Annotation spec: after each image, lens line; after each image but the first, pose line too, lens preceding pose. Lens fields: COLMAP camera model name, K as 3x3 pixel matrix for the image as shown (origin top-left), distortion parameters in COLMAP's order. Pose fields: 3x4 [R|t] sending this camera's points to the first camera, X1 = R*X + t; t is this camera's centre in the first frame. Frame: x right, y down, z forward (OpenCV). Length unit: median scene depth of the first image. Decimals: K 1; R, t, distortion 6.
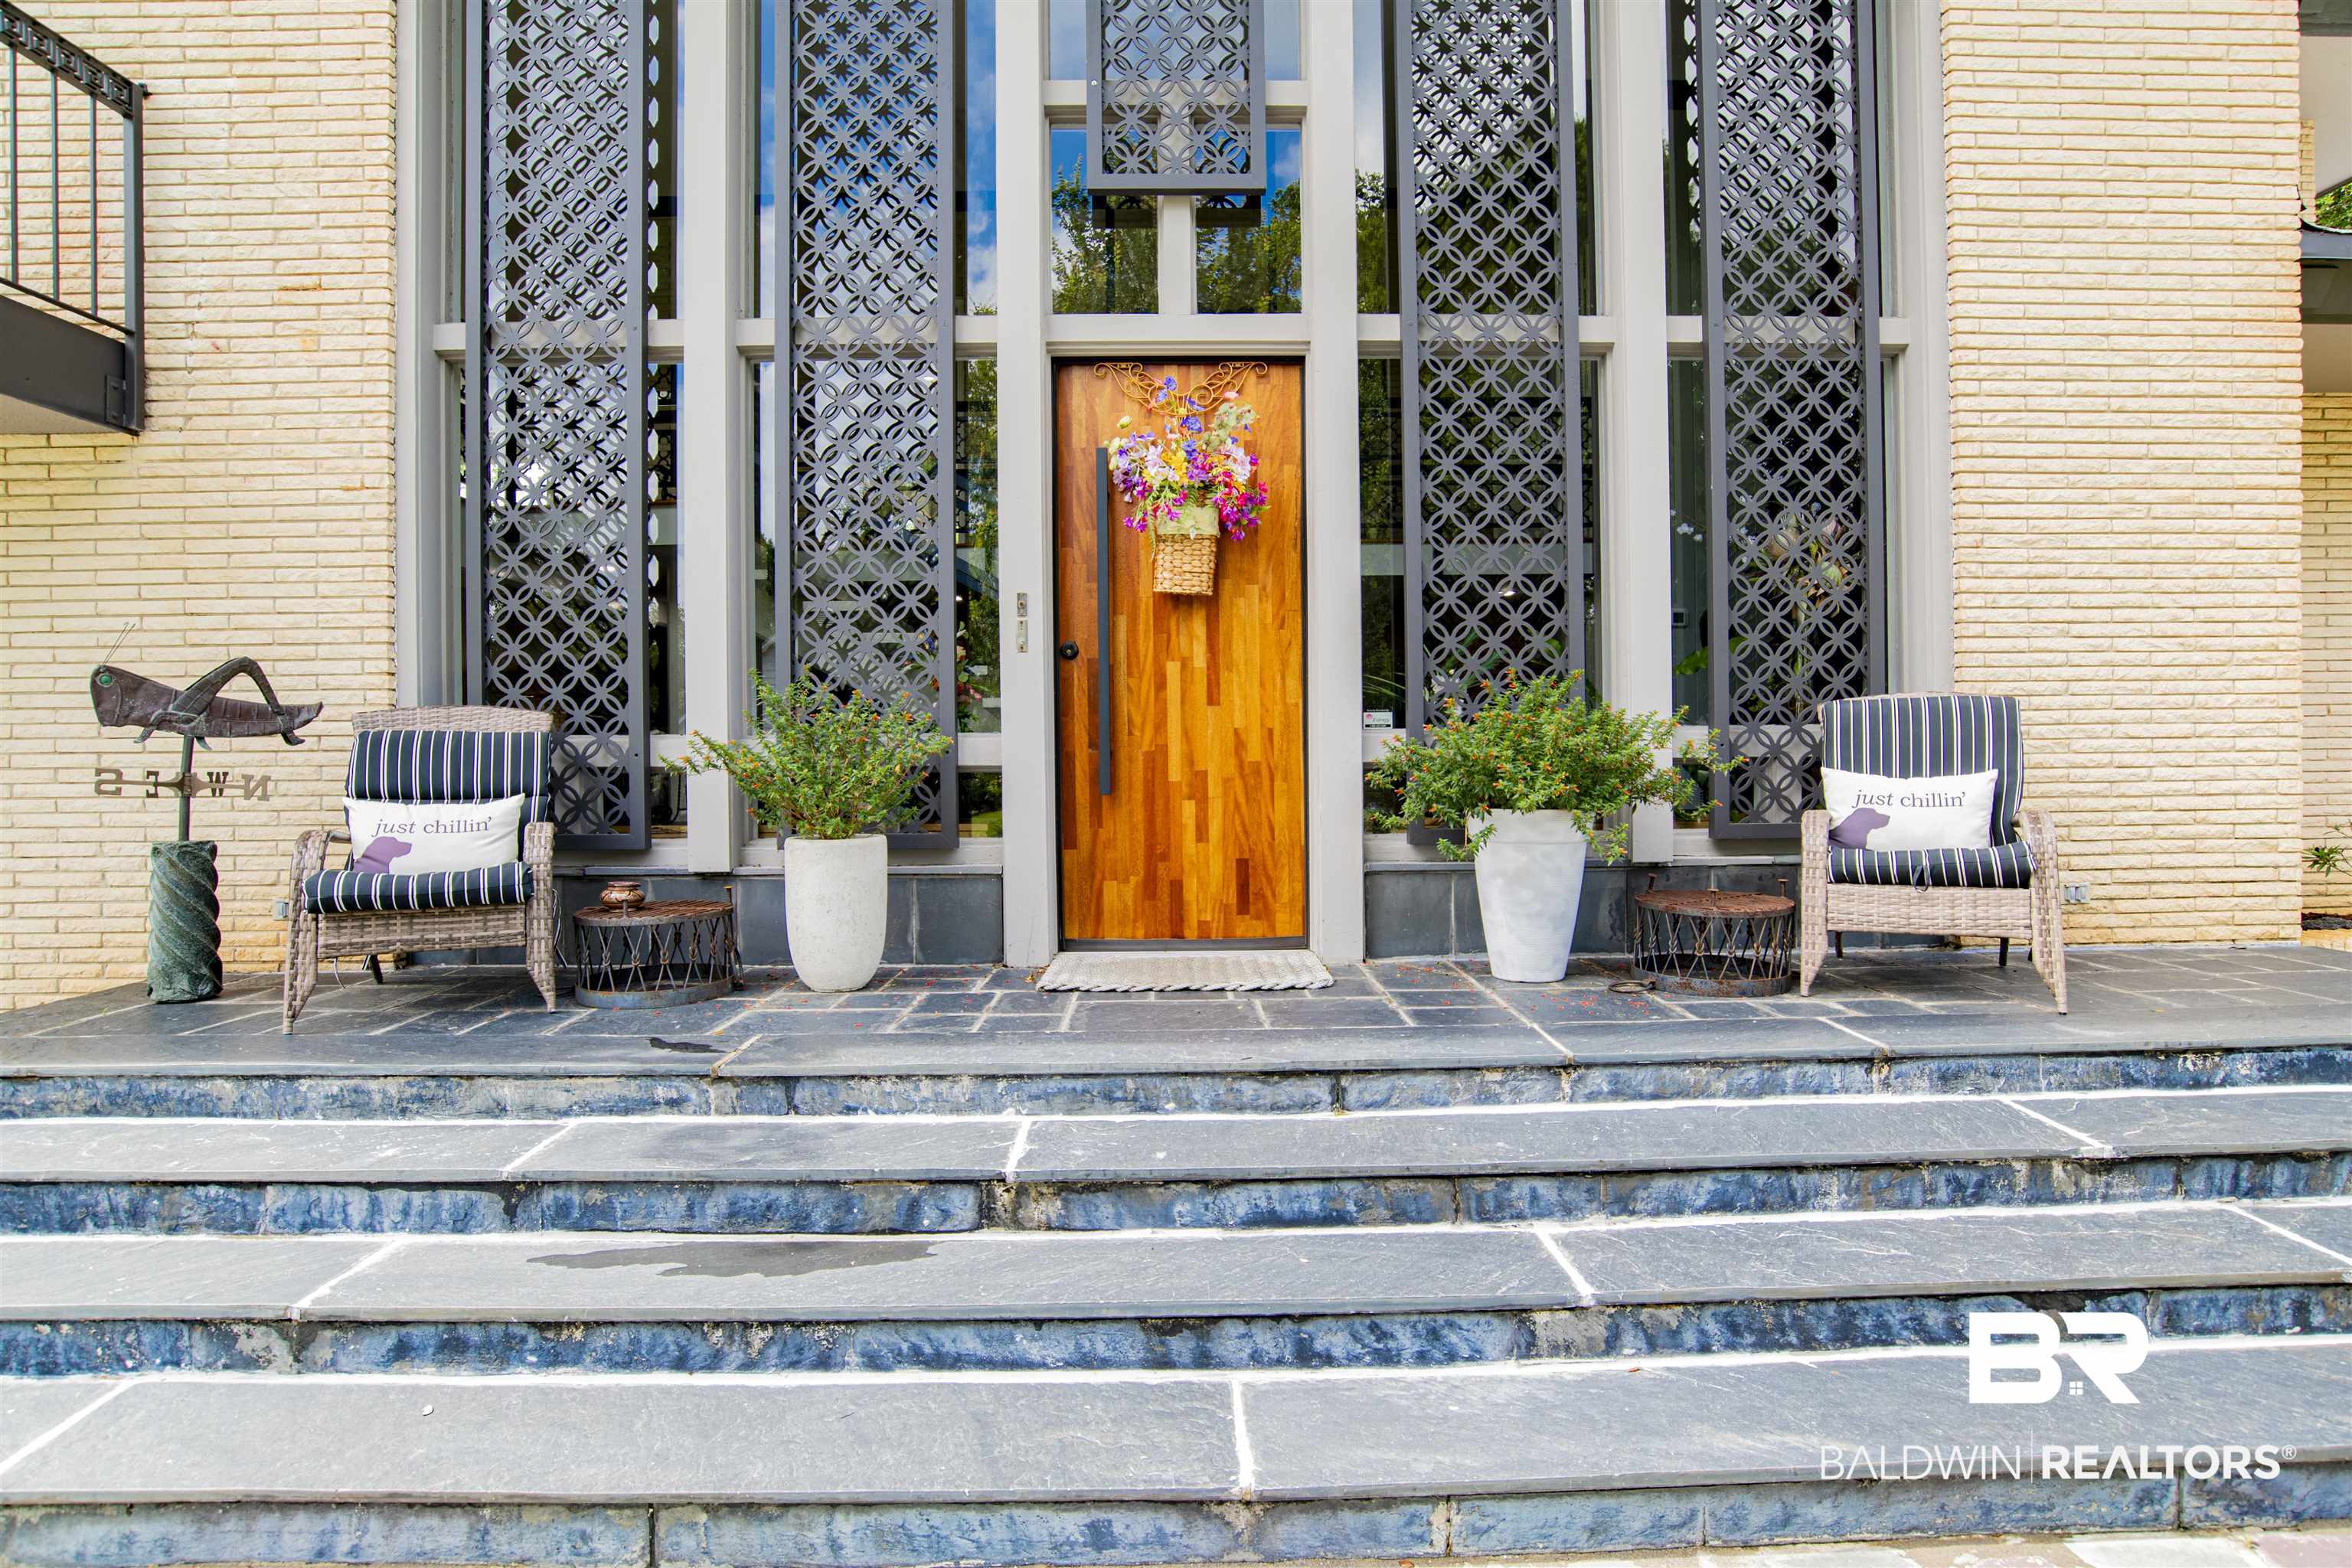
lens RADIAL K [[1200.5, 0, 1182.6], [0, 1200.5, 776.2], [0, 0, 1]] dist [-0.053620, 0.018628]
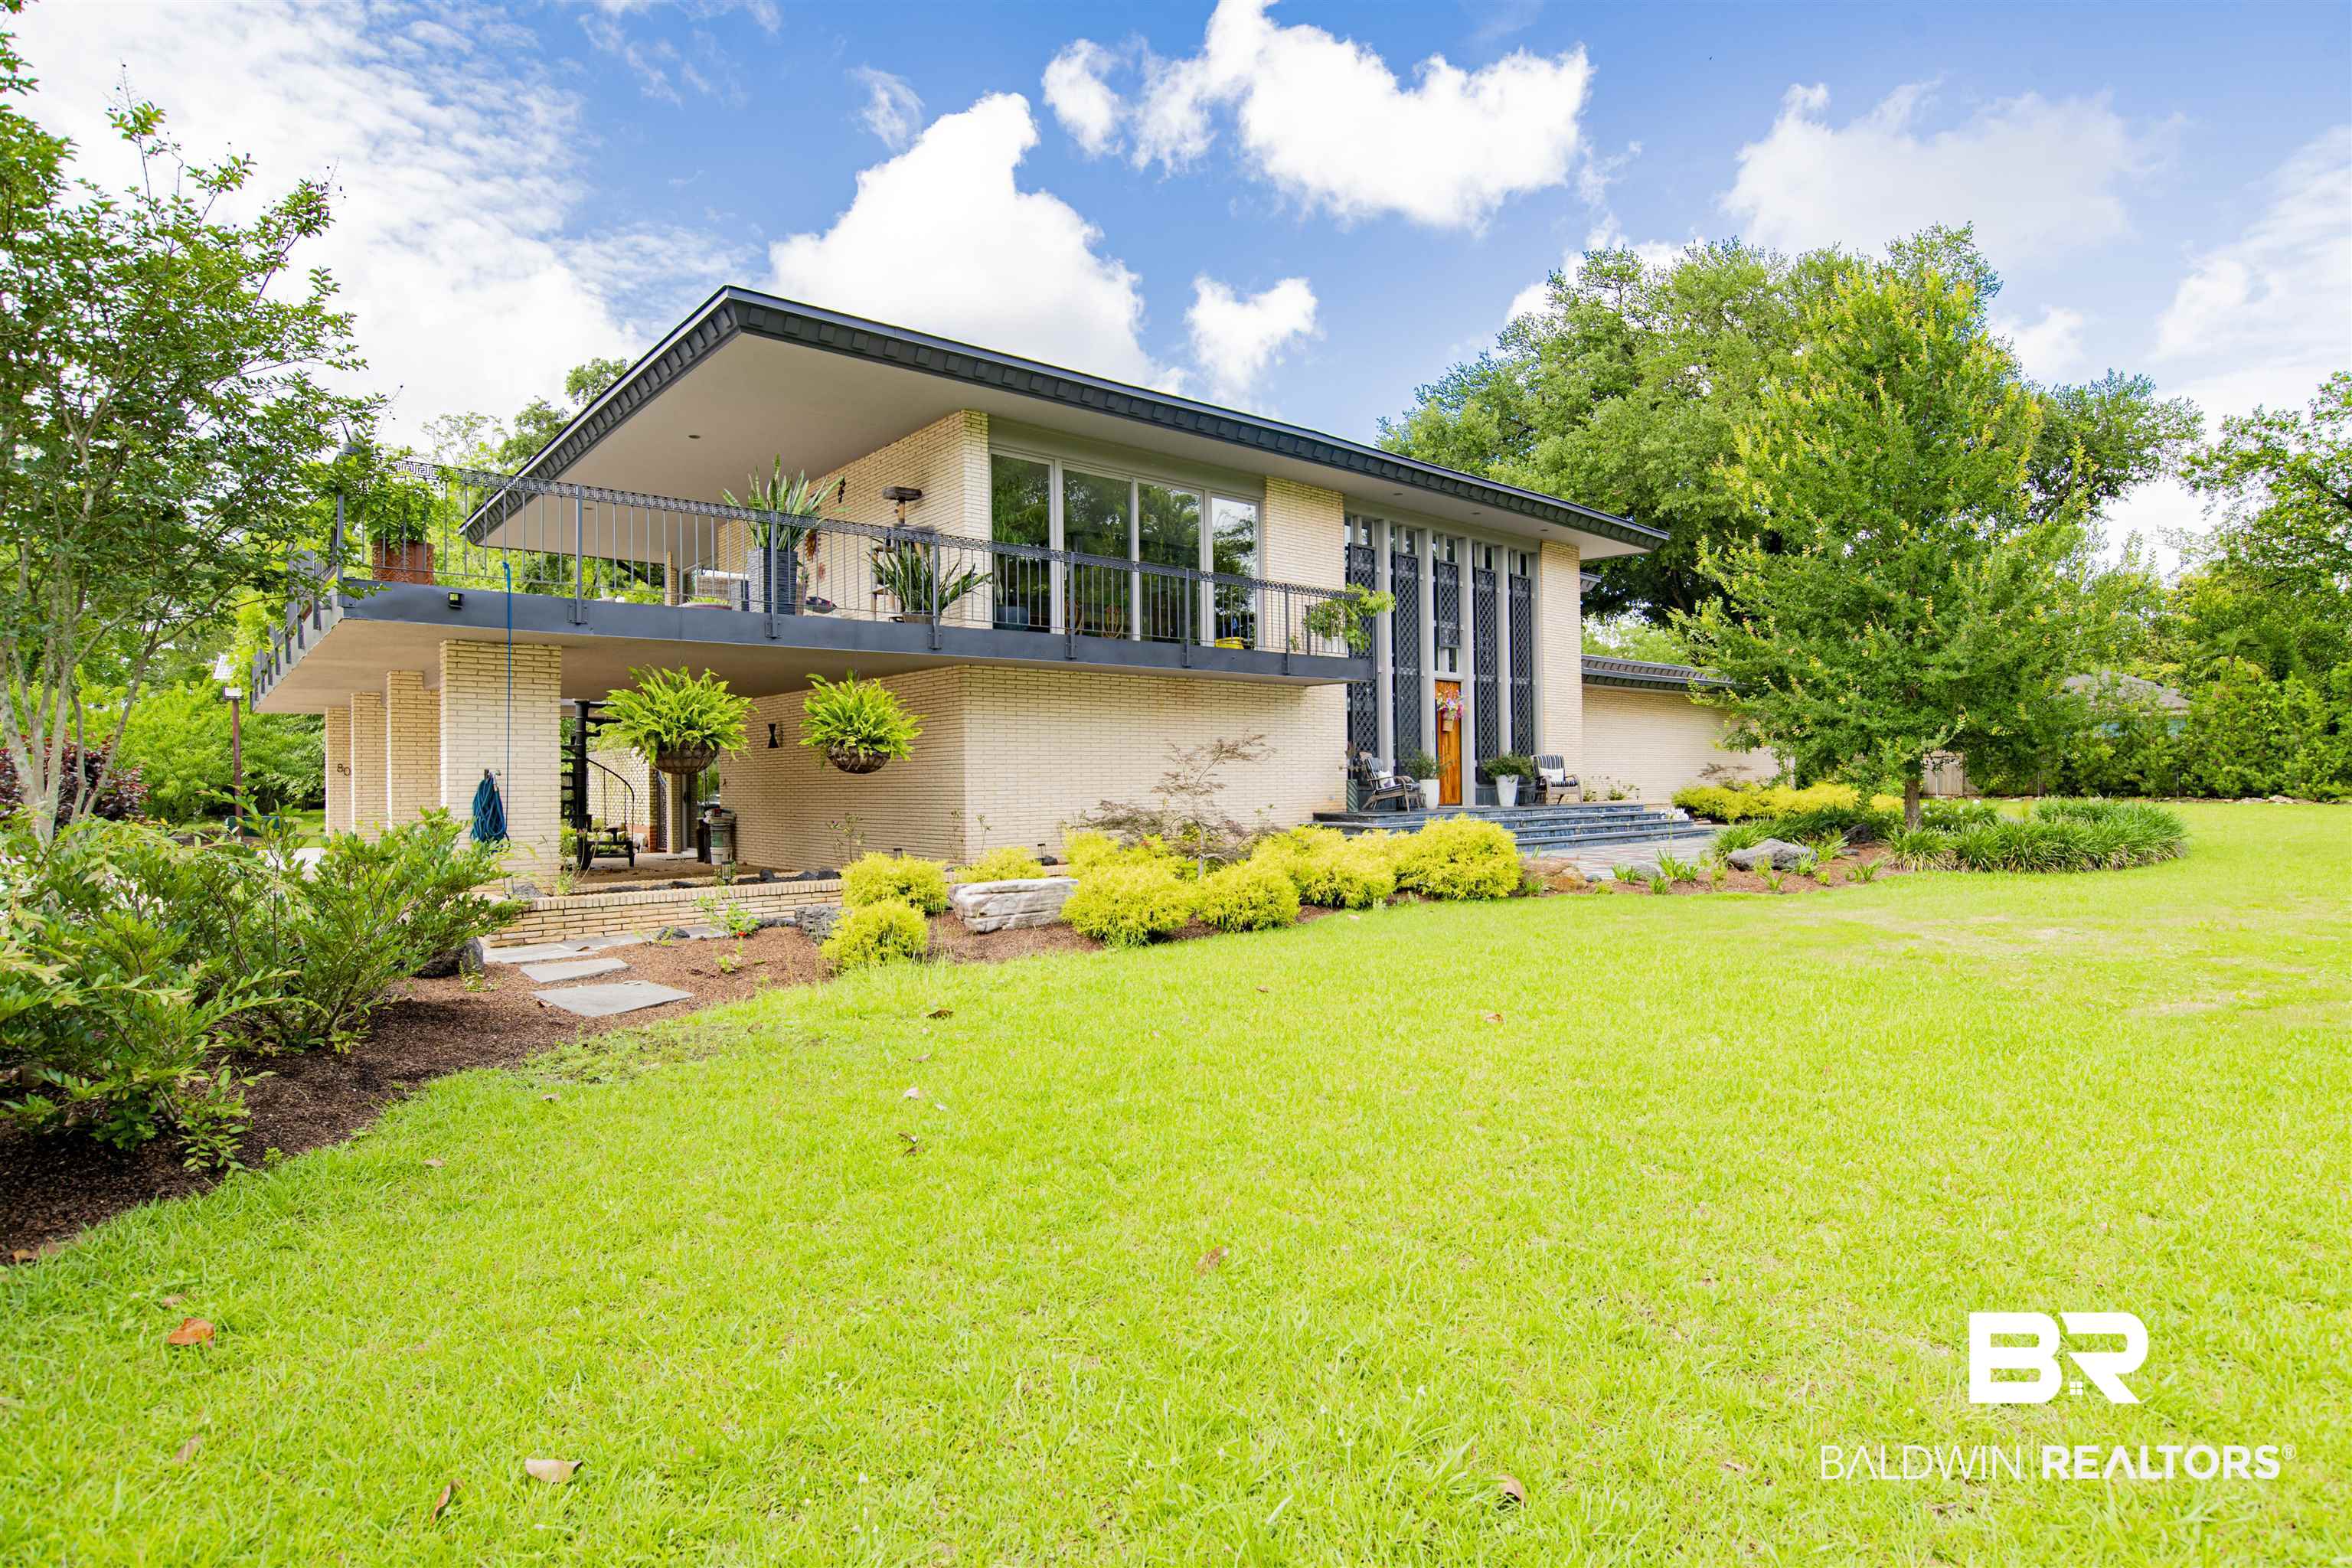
lens RADIAL K [[1200.5, 0, 1181.2], [0, 1200.5, 782.8], [0, 0, 1]] dist [-0.053620, 0.018628]
pose [[0.765923, 0.002324, 0.642928, -5.756870], [0.013447, 0.999717, -0.019633, 0.199377], [-0.642792, 0.023683, 0.765675, -2.920017]]
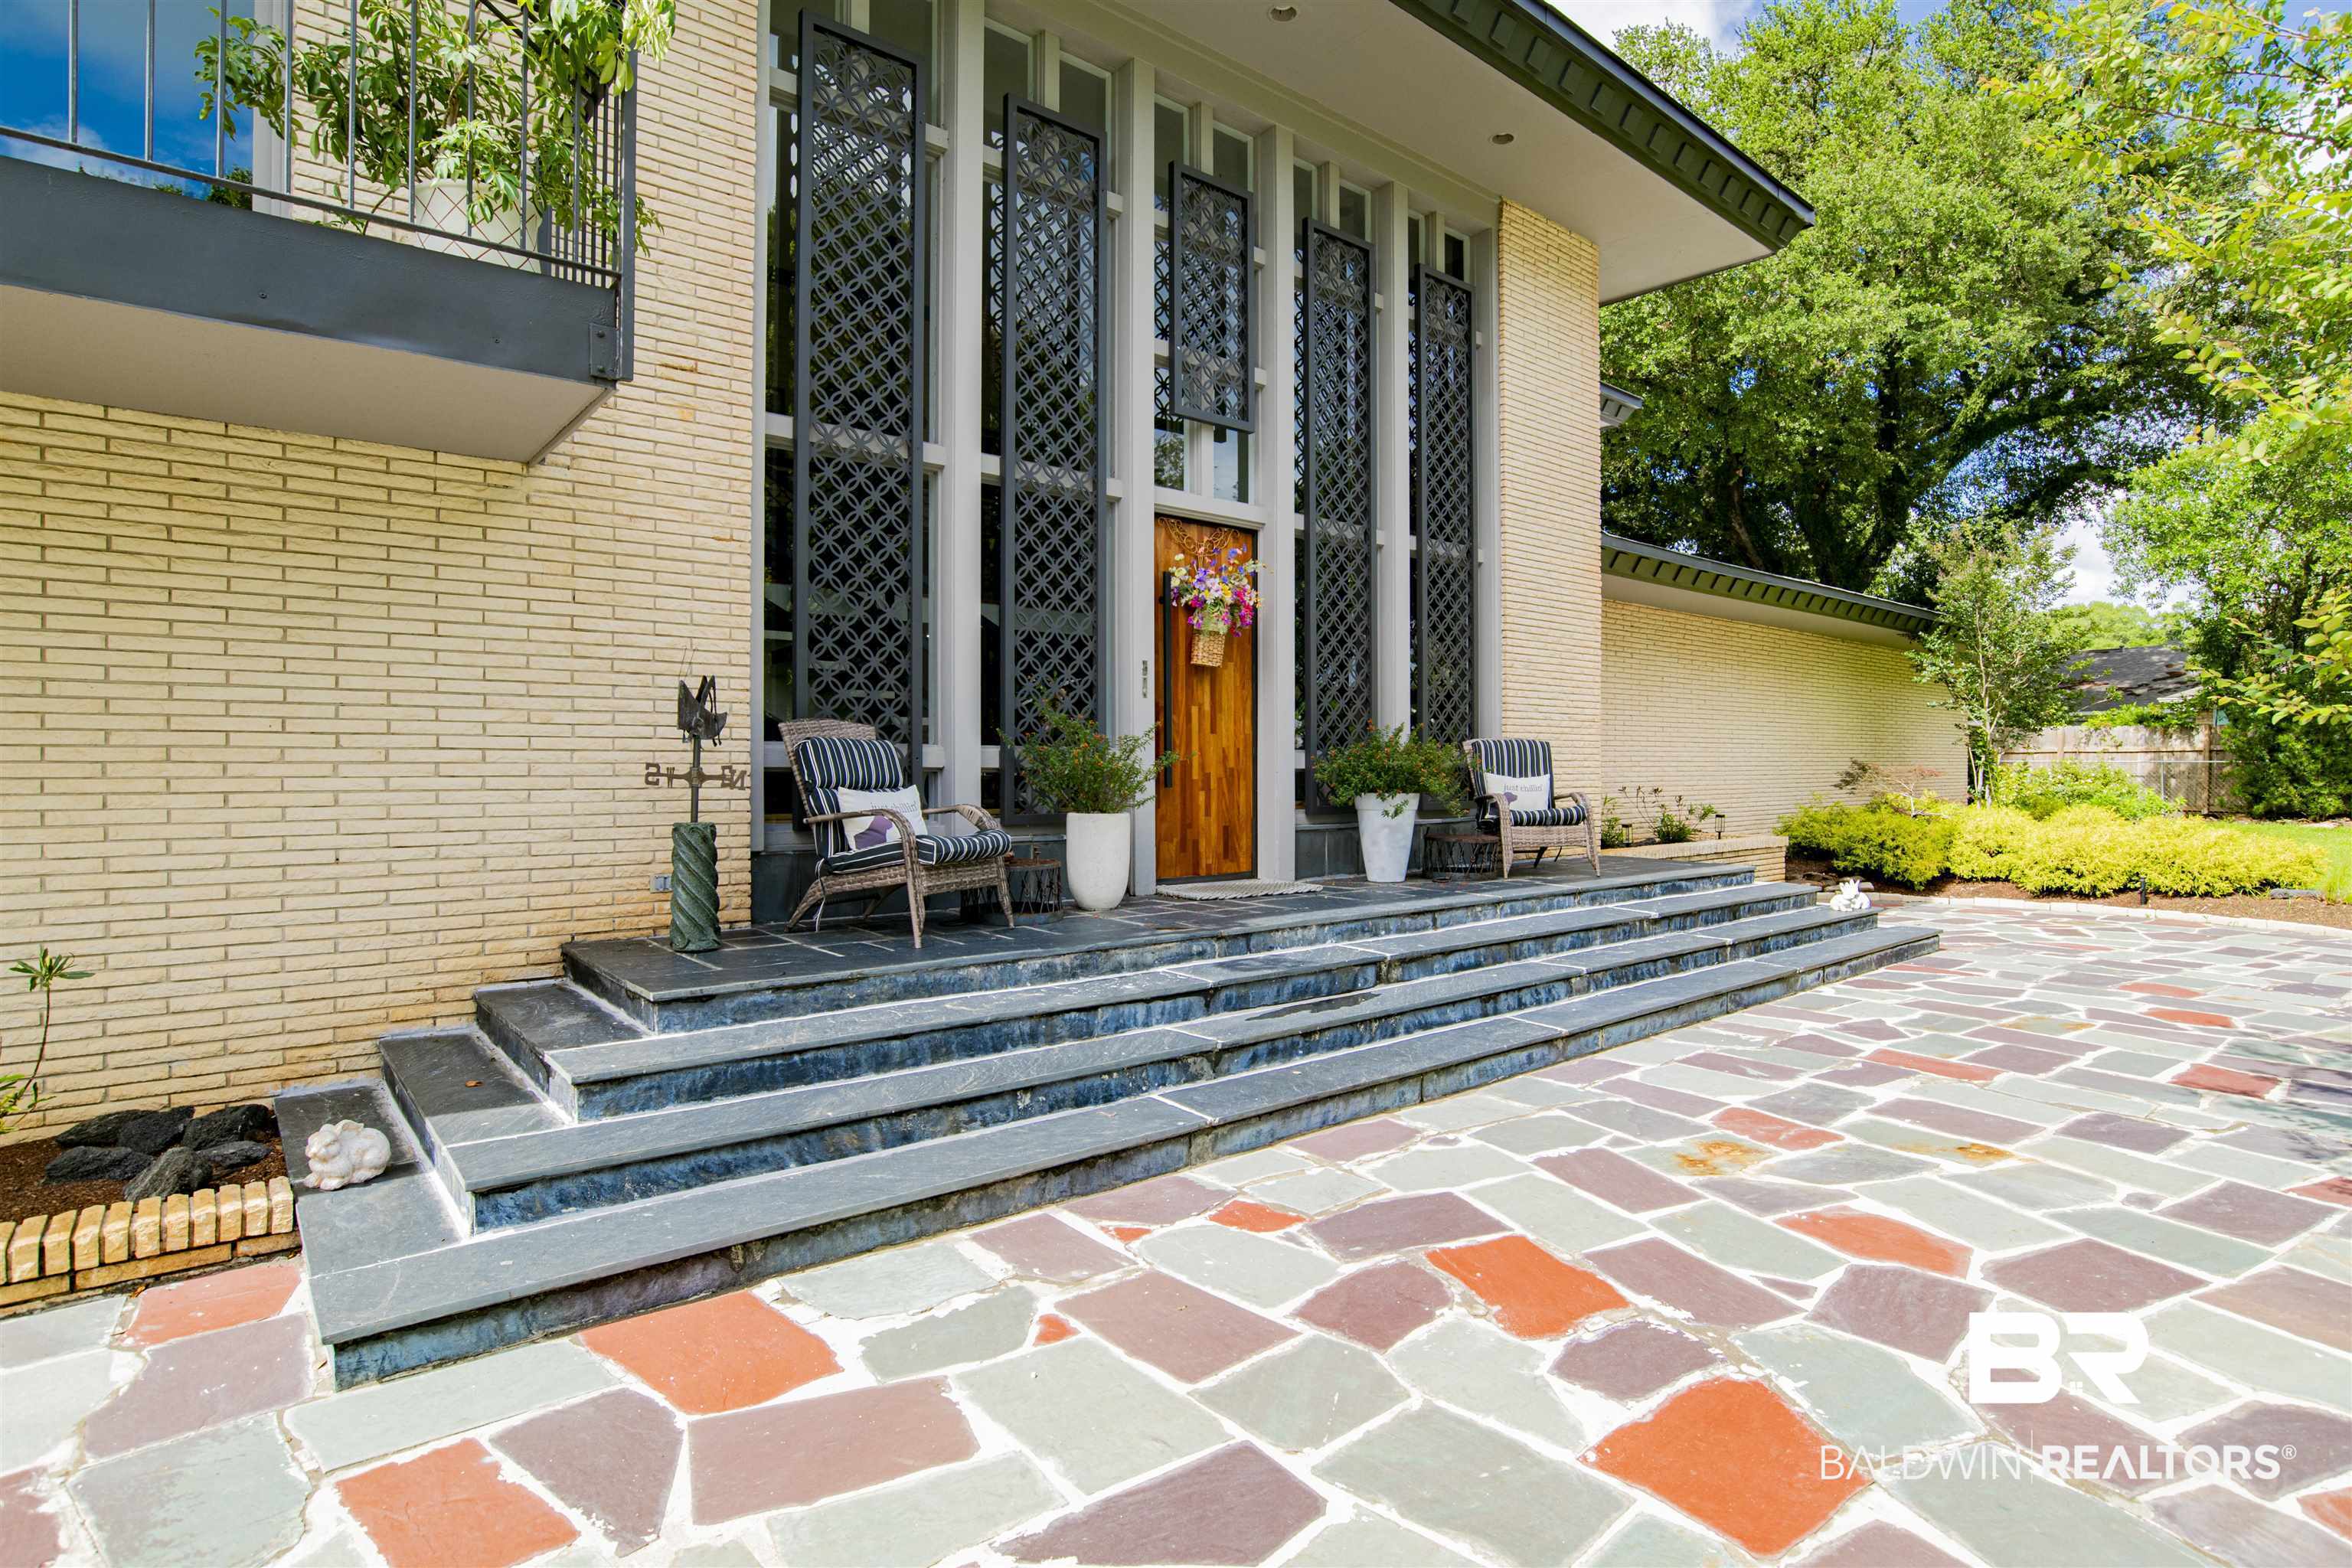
lens RADIAL K [[1200.5, 0, 1180.0], [0, 1200.5, 785.9], [0, 0, 1]] dist [-0.053620, 0.018628]
pose [[0.777222, 0.000257, 0.629226, -1.587071], [0.003014, 0.999987, -0.004132, 0.029440], [-0.629219, 0.005108, 0.777211, -0.390825]]
